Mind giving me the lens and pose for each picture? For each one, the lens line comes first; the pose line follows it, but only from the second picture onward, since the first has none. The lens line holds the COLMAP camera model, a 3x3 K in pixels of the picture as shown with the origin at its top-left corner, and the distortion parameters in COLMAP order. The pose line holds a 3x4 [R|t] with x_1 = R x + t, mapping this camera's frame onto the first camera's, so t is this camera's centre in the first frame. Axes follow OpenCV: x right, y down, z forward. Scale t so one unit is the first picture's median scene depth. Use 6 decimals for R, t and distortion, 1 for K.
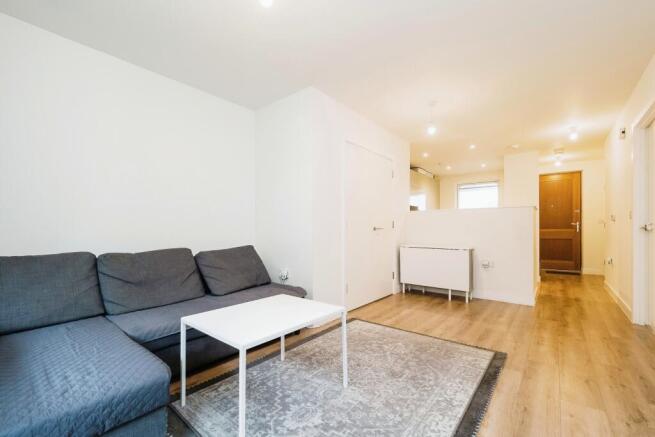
lens RADIAL K [[283.6, 0, 326.7], [0, 283.6, 223.5], [0, 0, 1]] dist [-0.016875, 0.001362]
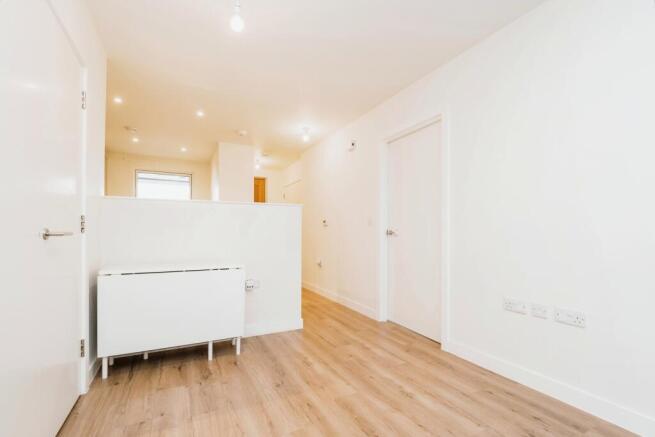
lens RADIAL K [[283.6, 0, 321.6], [0, 283.6, 232.5], [0, 0, 1]] dist [-0.016875, 0.001362]
pose [[0.396353, 0.001160, 0.918098, 0.007101], [-0.020995, 0.999749, 0.007801, 0.010595], [-0.917858, -0.022368, 0.396277, 0.851950]]
